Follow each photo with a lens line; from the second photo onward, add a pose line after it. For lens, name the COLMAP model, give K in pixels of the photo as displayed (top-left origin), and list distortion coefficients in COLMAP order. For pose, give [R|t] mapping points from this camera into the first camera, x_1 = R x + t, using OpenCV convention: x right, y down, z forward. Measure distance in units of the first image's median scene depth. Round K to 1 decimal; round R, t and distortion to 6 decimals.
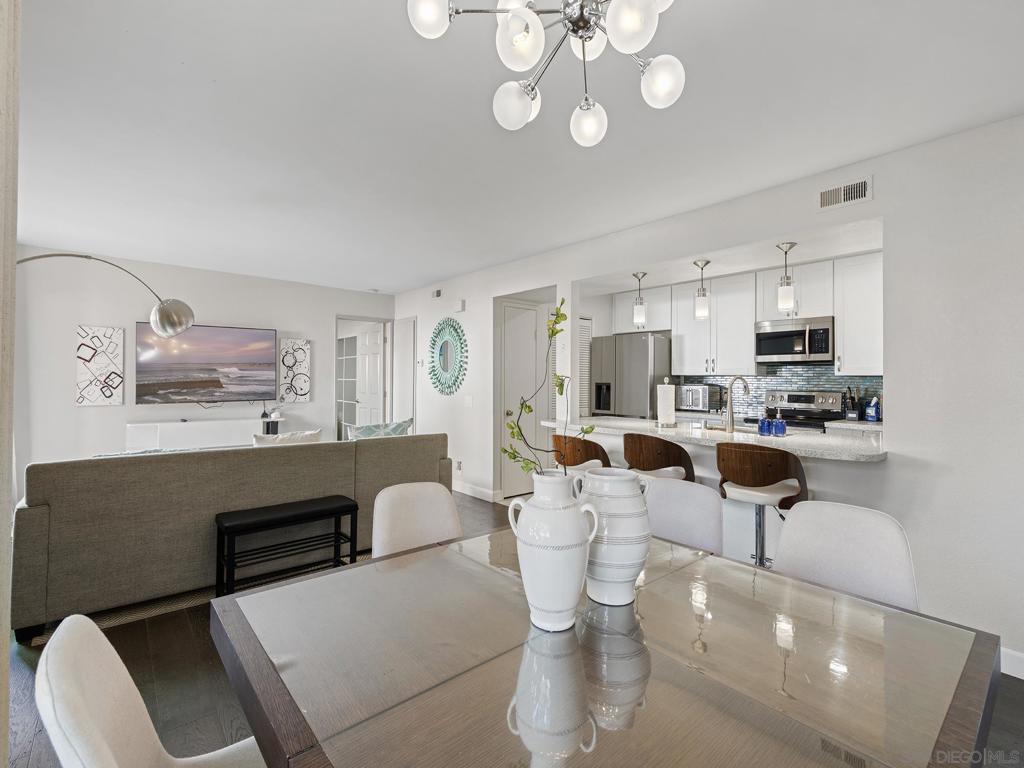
lens RADIAL K [[468.0, 0, 510.7], [0, 468.0, 378.3], [0, 0, 1]] dist [-0.007902, 0.002944]
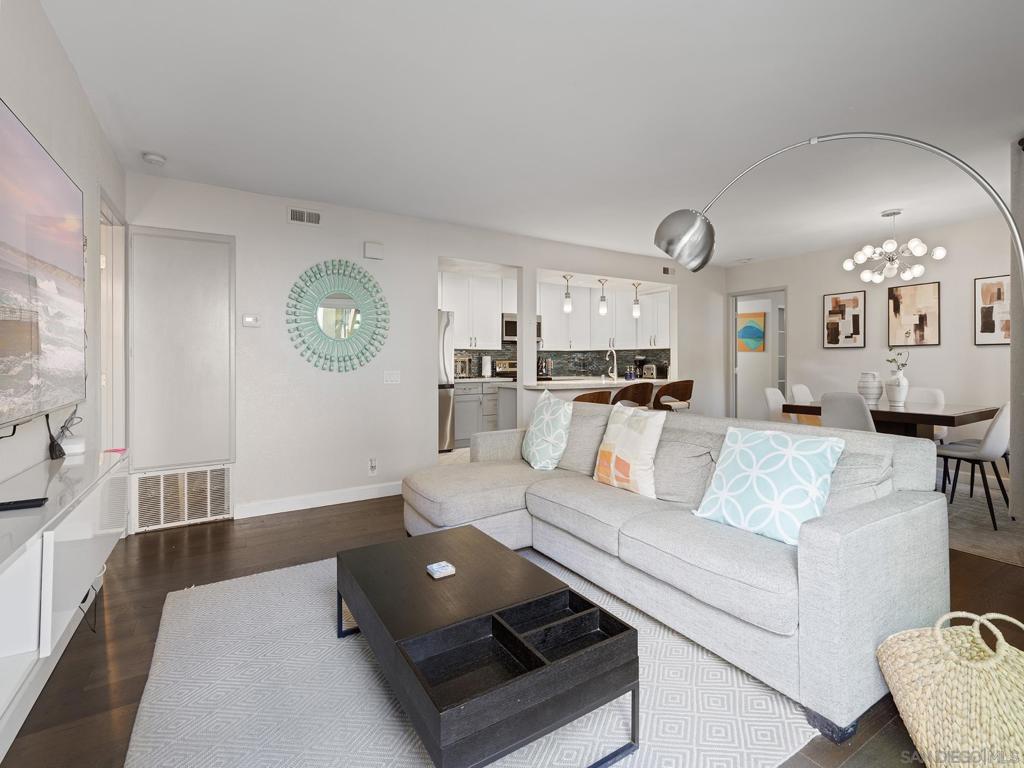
lens RADIAL K [[468.0, 0, 508.3], [0, 468.0, 365.5], [0, 0, 1]] dist [-0.007902, 0.002944]
pose [[0.168926, -0.017865, 0.985467, -0.906737], [0.000157, 0.999836, 0.018099, 0.016426], [-0.985629, -0.002903, 0.168901, 0.740258]]
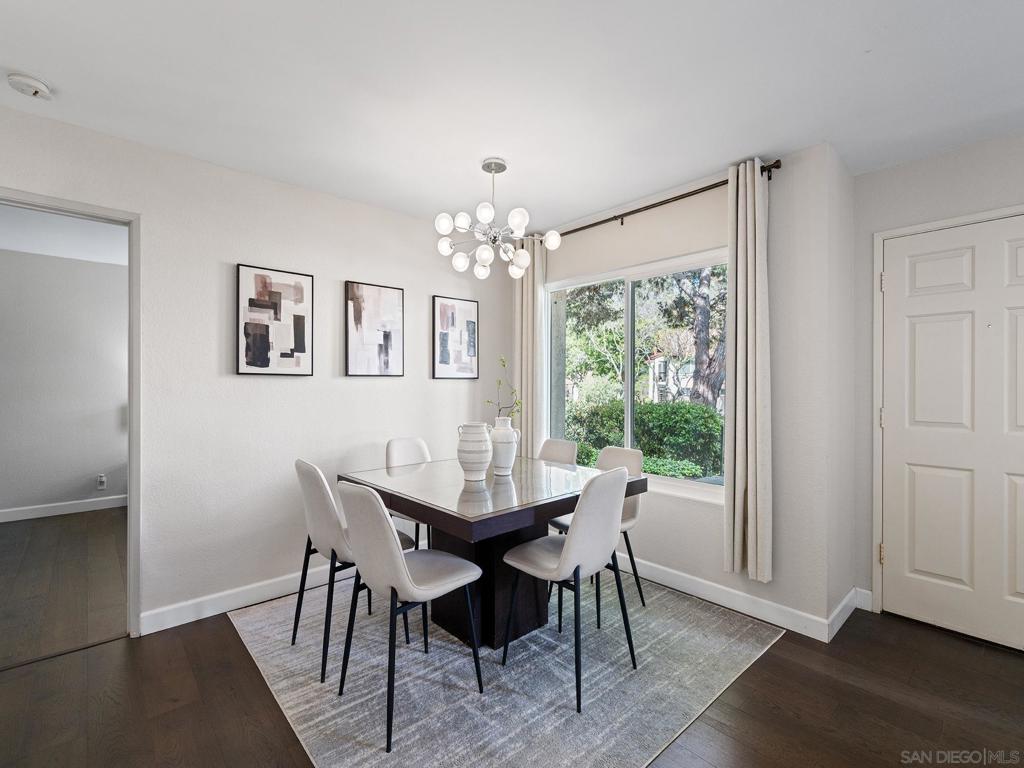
lens RADIAL K [[468.0, 0, 509.2], [0, 468.0, 384.7], [0, 0, 1]] dist [-0.007902, 0.002944]
pose [[-0.999547, -0.012627, -0.027328, 0.038402], [-0.012457, 0.999902, -0.006382, 0.006678], [0.027406, -0.006038, -0.999606, 0.728822]]
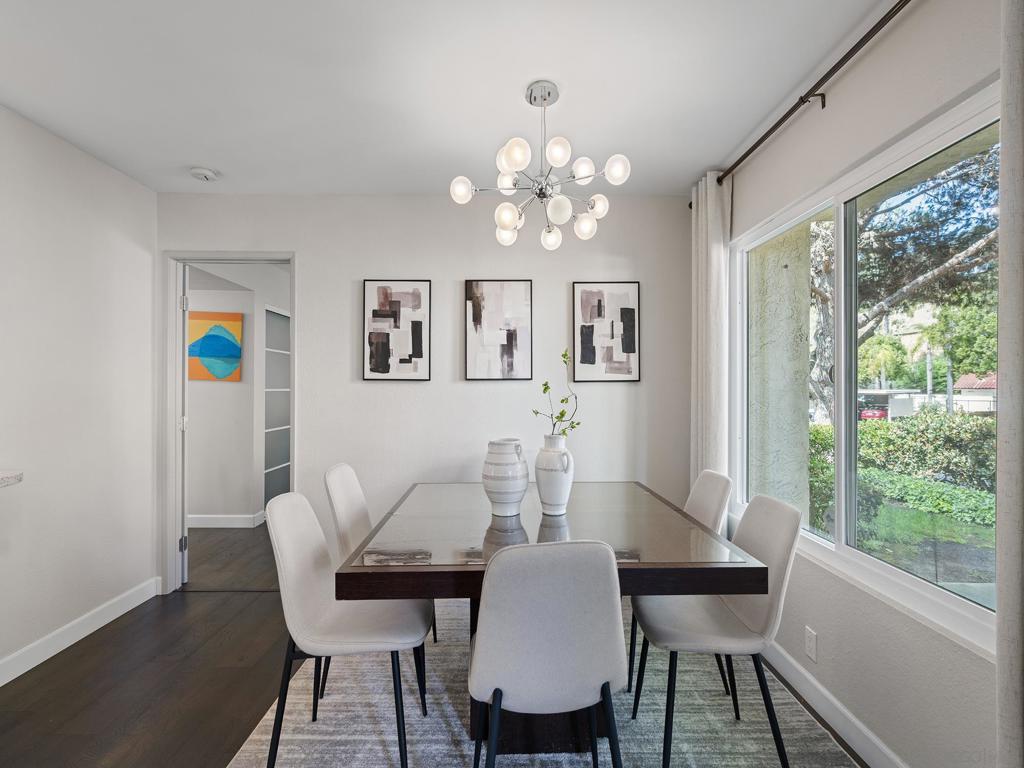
lens RADIAL K [[468.0, 0, 507.6], [0, 468.0, 386.0], [0, 0, 1]] dist [-0.007902, 0.002944]
pose [[-0.766087, -0.011270, 0.642638, -0.186658], [-0.013710, 0.999905, 0.001191, -0.000562], [-0.642590, -0.007898, -0.766169, 0.516901]]
